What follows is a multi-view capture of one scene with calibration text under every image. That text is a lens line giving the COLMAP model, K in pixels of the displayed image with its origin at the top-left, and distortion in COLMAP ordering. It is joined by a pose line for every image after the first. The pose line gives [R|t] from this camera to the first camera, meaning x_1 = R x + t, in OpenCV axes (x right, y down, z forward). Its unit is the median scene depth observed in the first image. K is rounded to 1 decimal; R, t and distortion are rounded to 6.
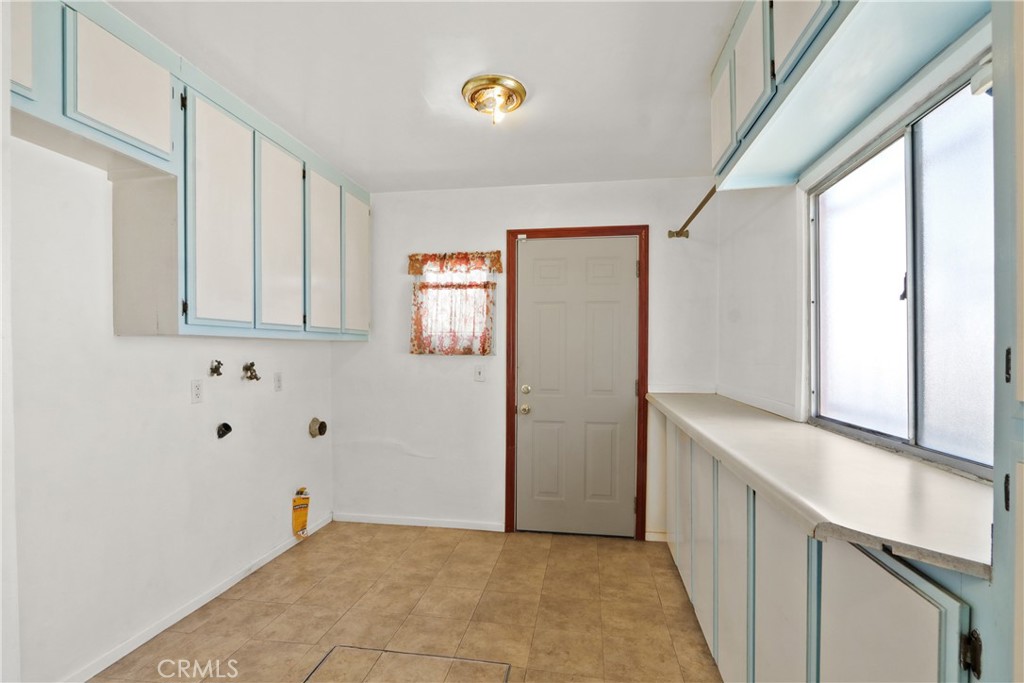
lens RADIAL K [[469.8, 0, 511.8], [0, 469.8, 345.7], [0, 0, 1]] dist [-0.017686, 0.000092]
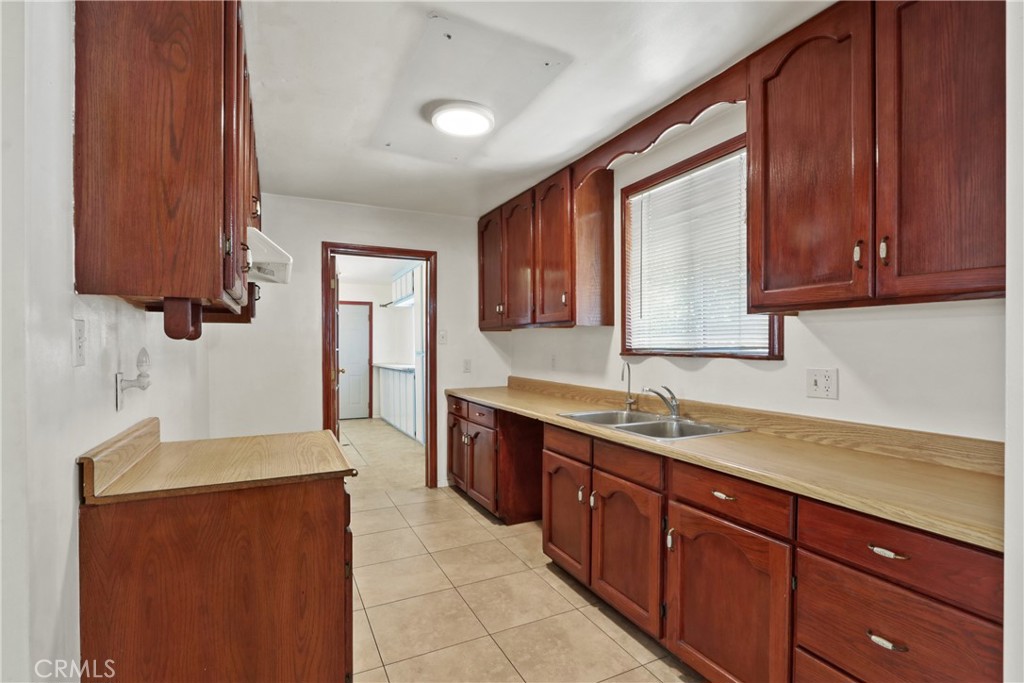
lens RADIAL K [[469.8, 0, 512.9], [0, 469.8, 345.2], [0, 0, 1]] dist [-0.017686, 0.000092]
pose [[0.825495, -0.005235, 0.564385, -0.571898], [0.005845, 0.999983, 0.000725, -0.002746], [-0.564379, 0.002700, 0.825511, -1.696733]]
